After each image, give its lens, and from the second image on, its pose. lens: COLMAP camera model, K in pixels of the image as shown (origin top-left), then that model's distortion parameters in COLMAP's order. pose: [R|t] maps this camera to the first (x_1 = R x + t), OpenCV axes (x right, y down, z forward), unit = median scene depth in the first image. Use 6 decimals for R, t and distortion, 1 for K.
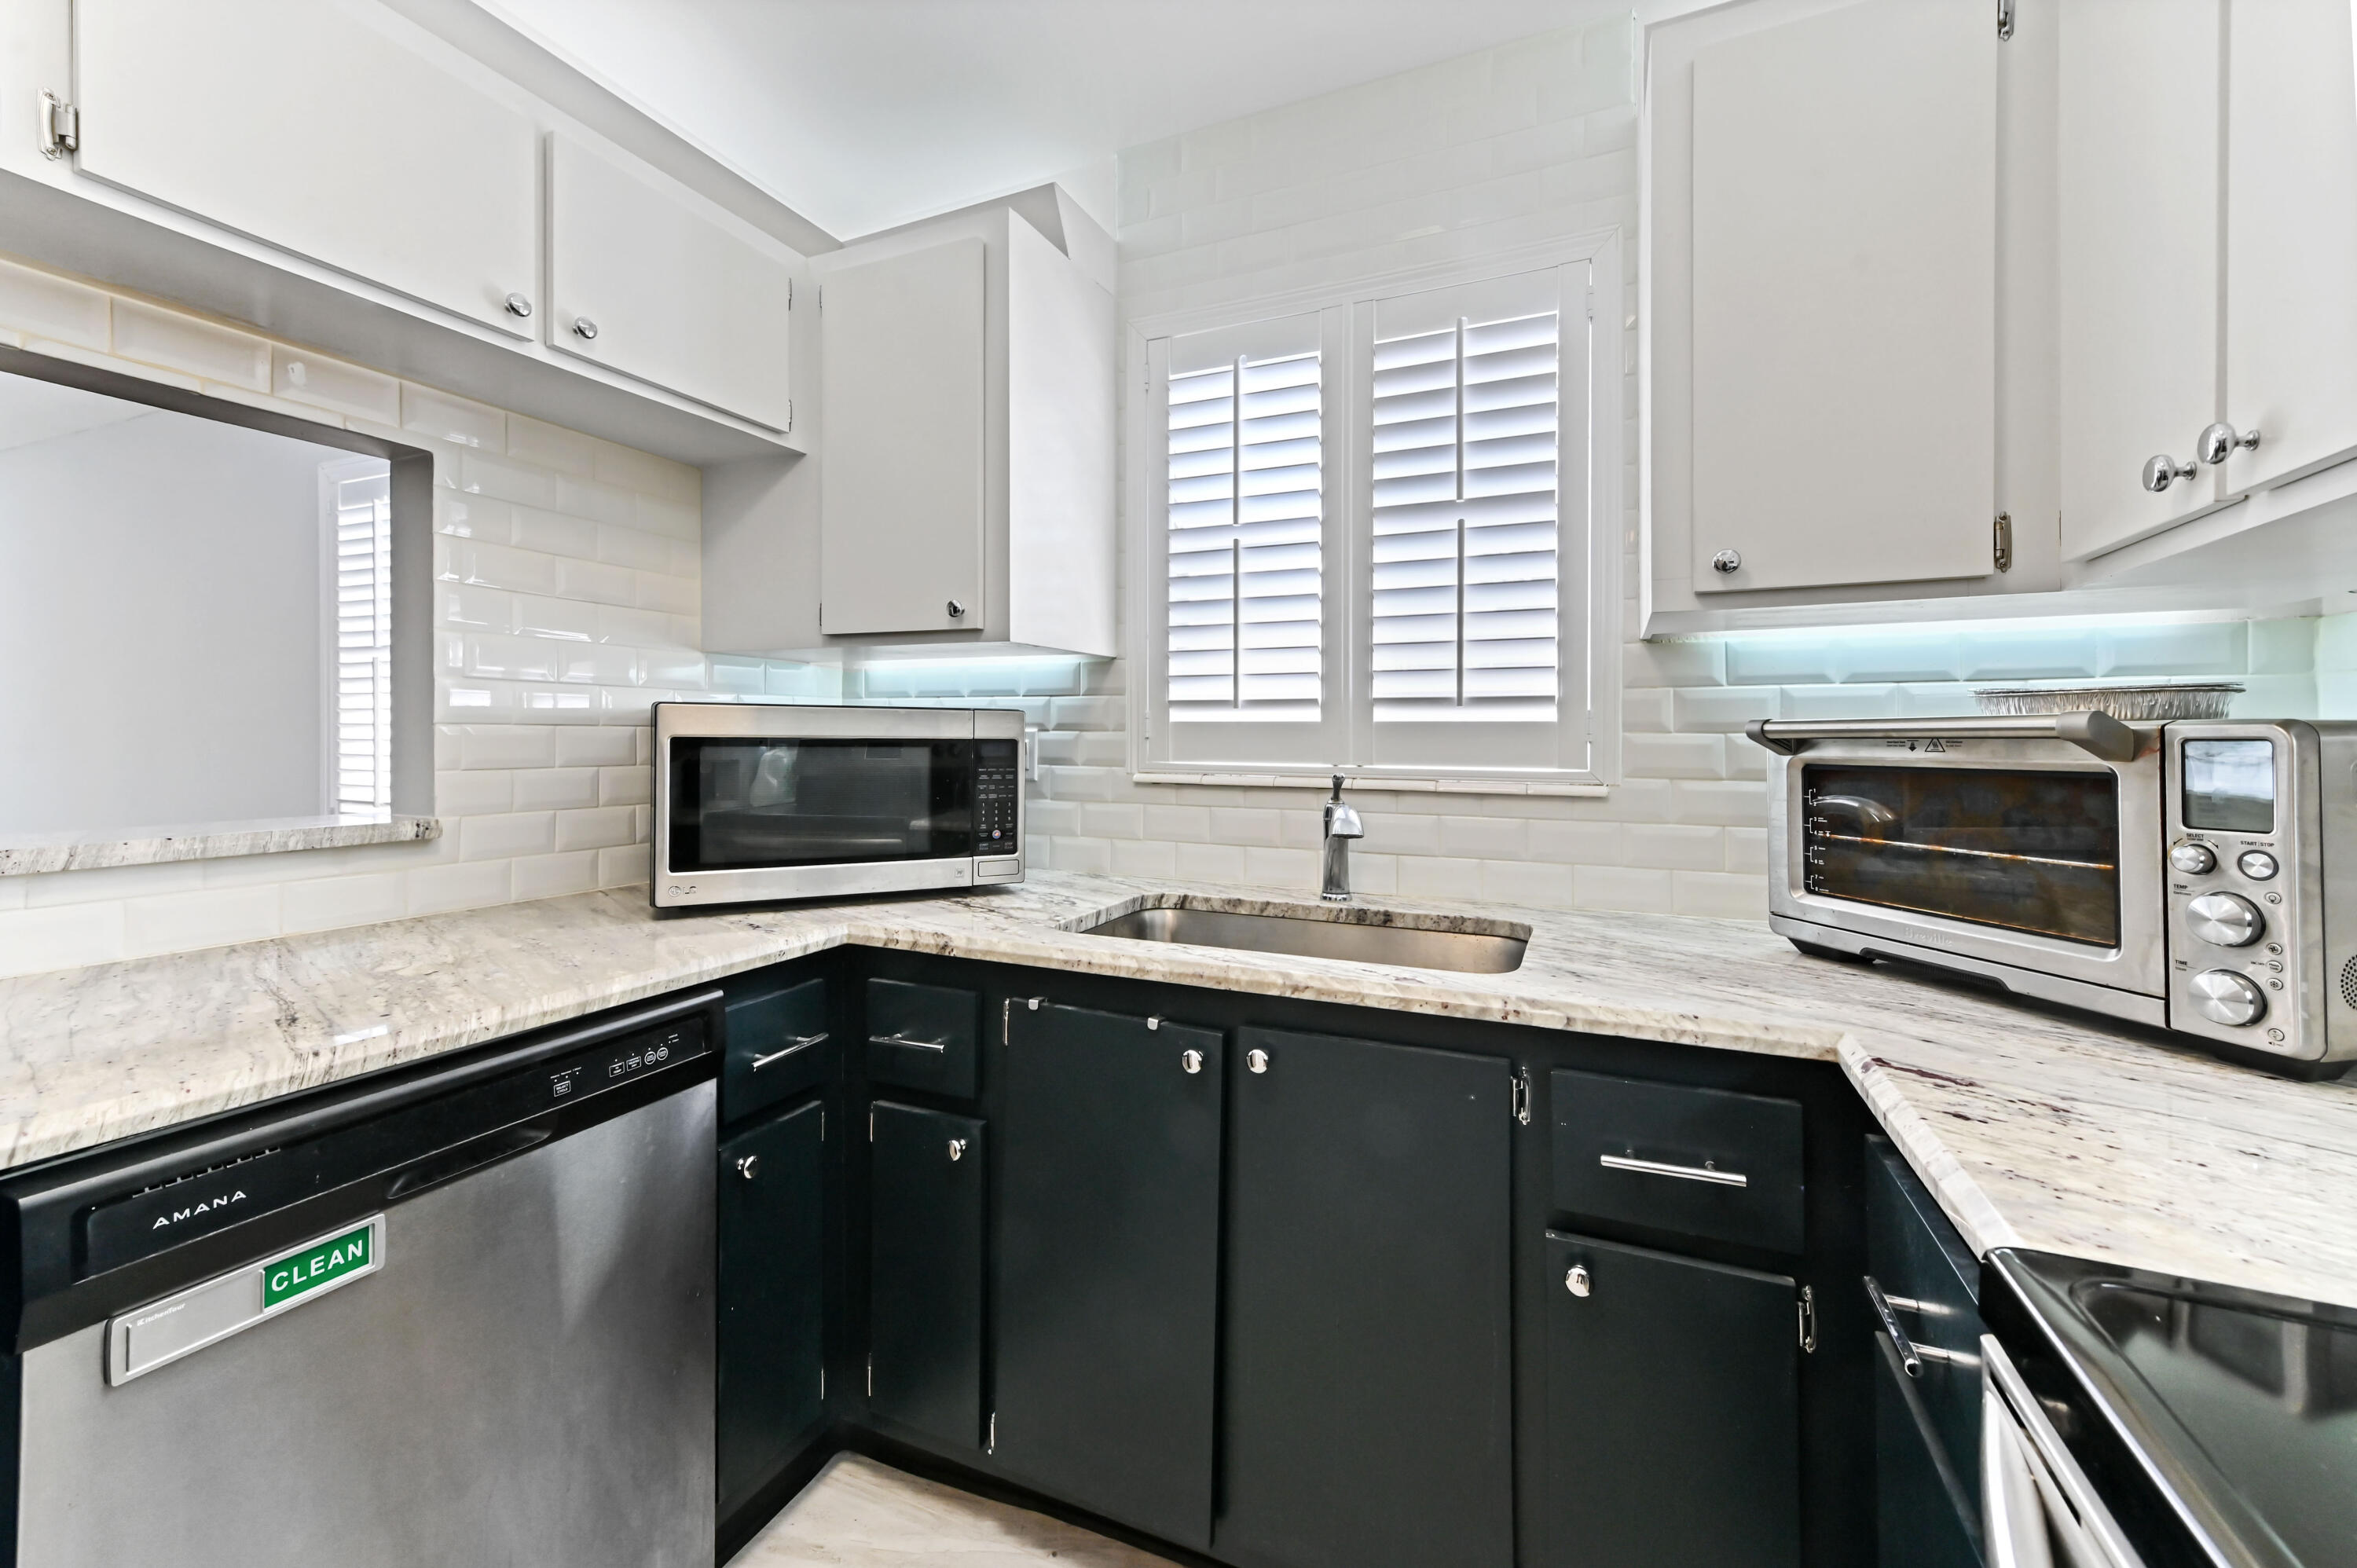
lens RADIAL K [[937.1, 0, 1178.6], [0, 937.1, 729.3], [0, 0, 1]] dist [0.019795, -0.007640]
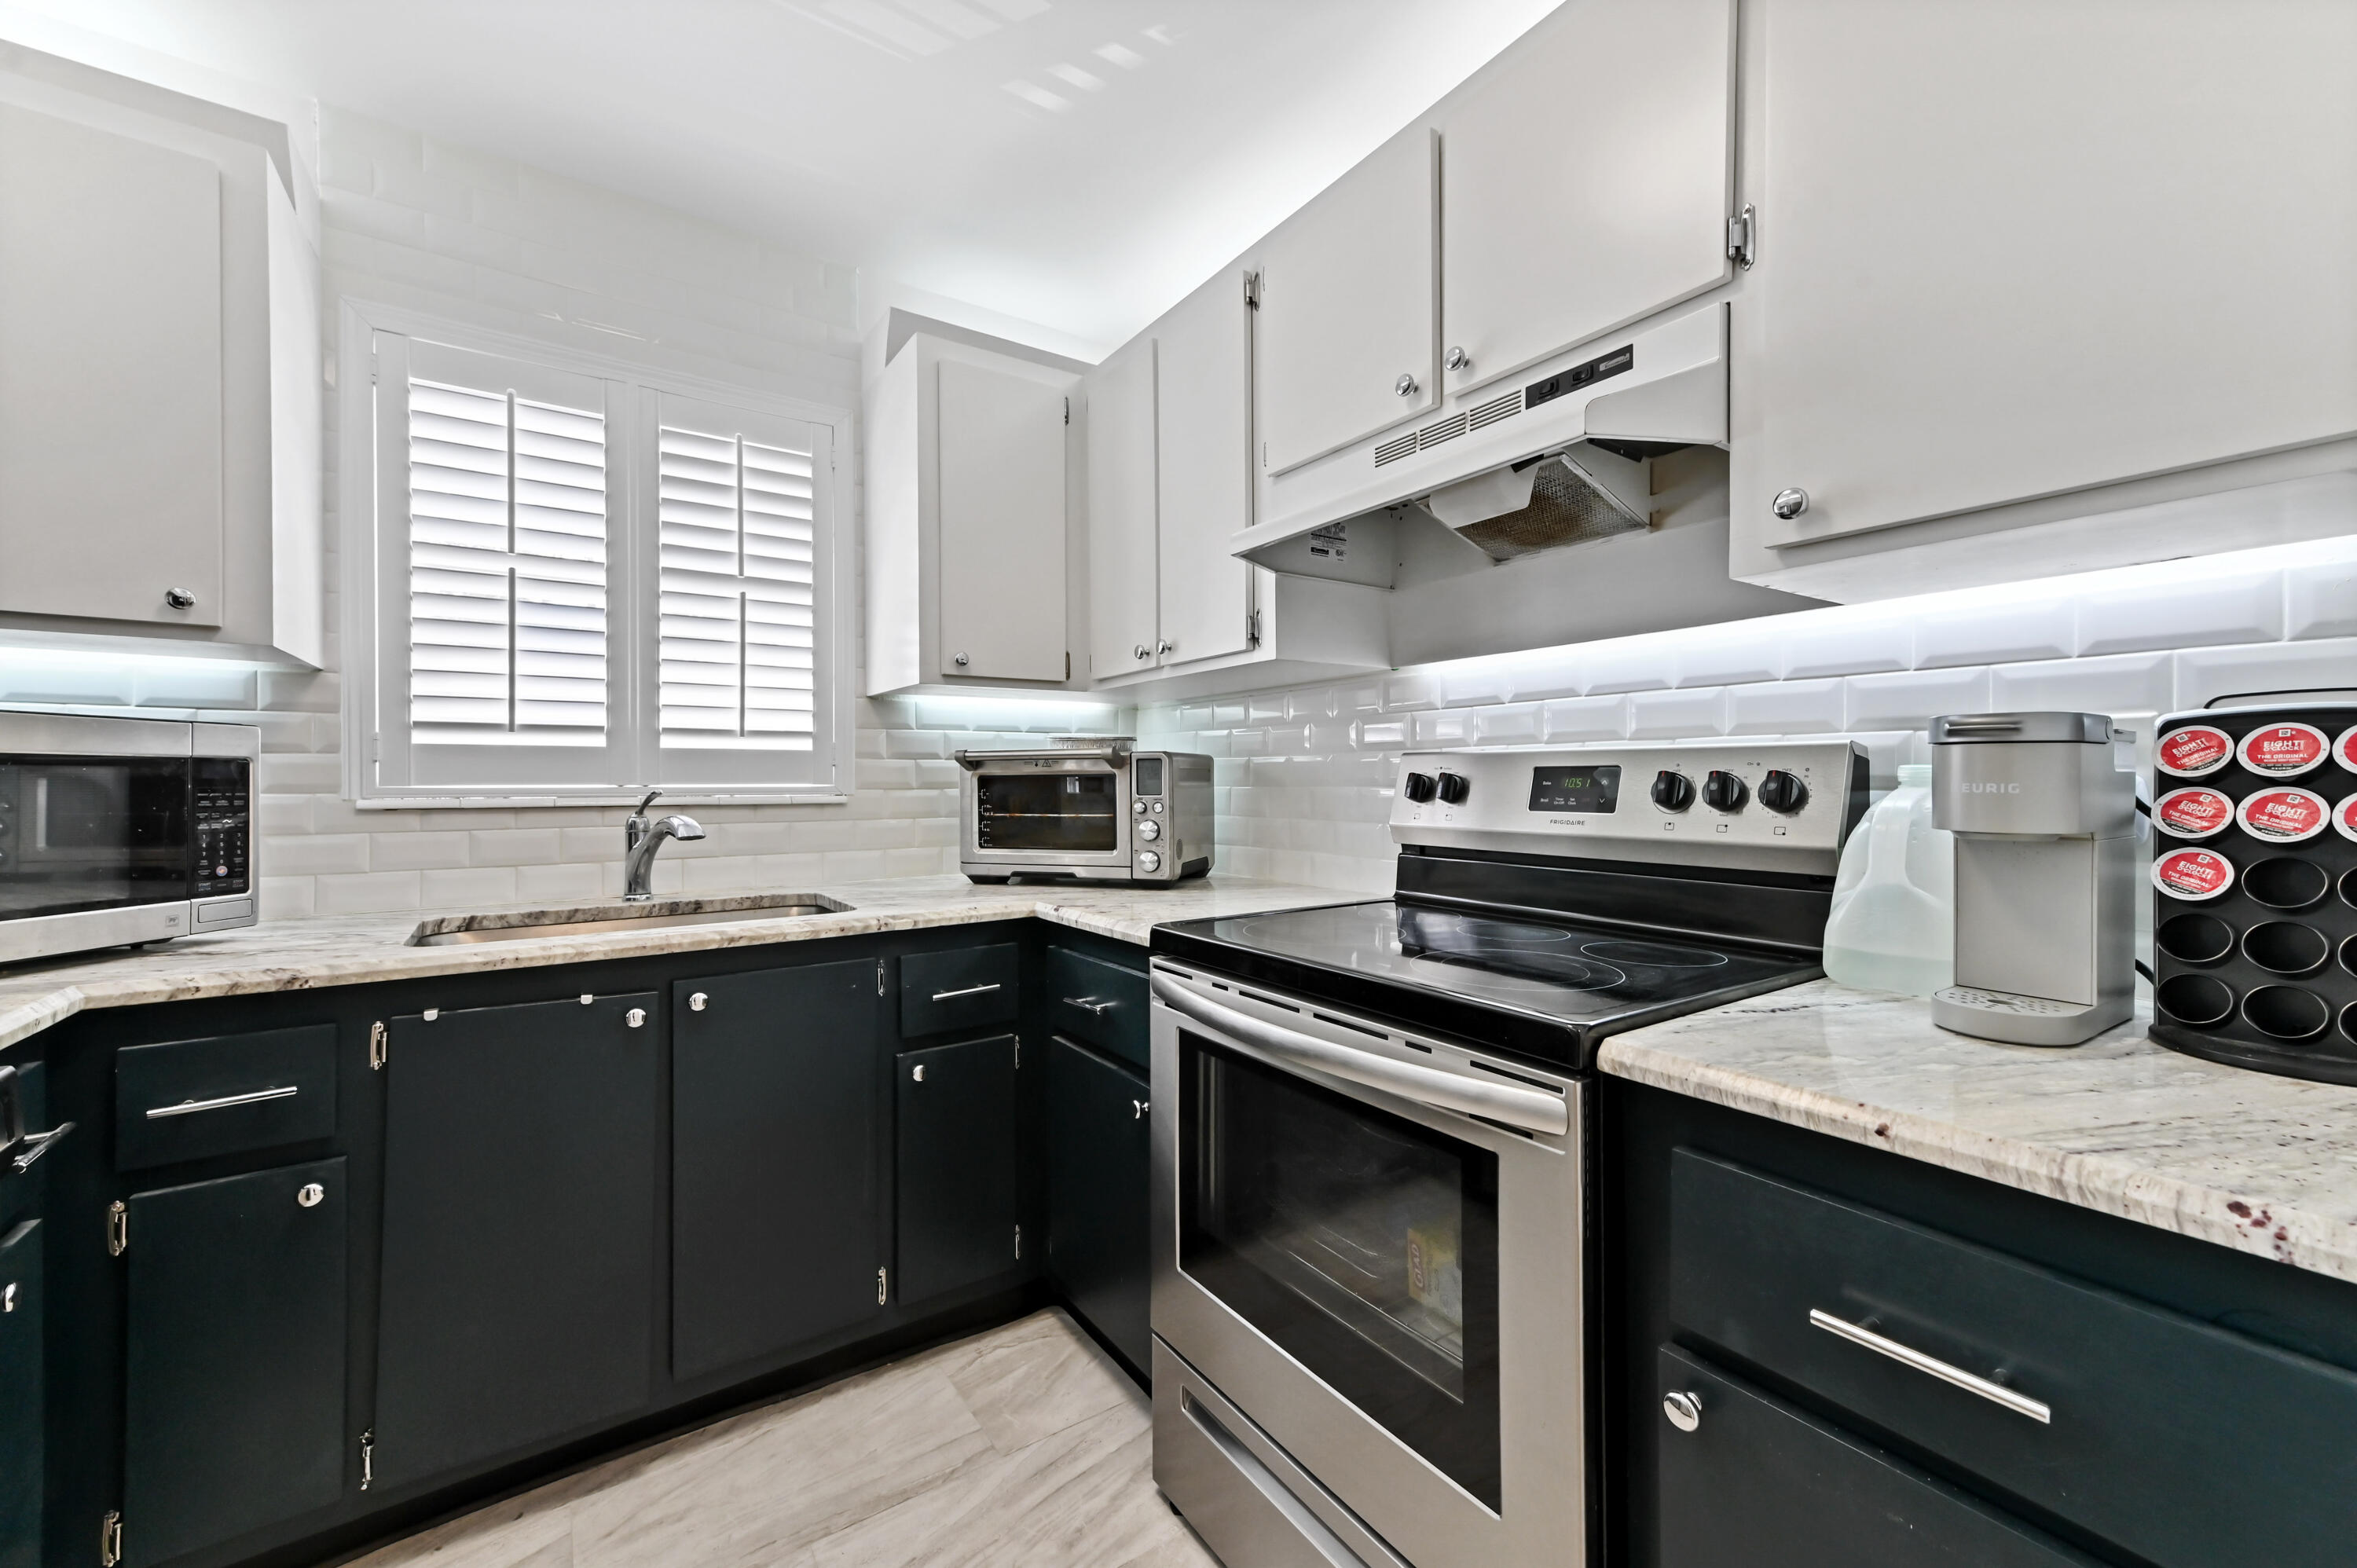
lens RADIAL K [[946.2, 0, 1177.0], [0, 946.2, 772.8], [0, 0, 1]] dist [0.015681, 0.000028]
pose [[0.525848, -0.000026, 0.850579, -0.492696], [-0.001867, 0.999998, 0.001185, 0.021937], [-0.850577, -0.002211, 0.525846, -0.188506]]
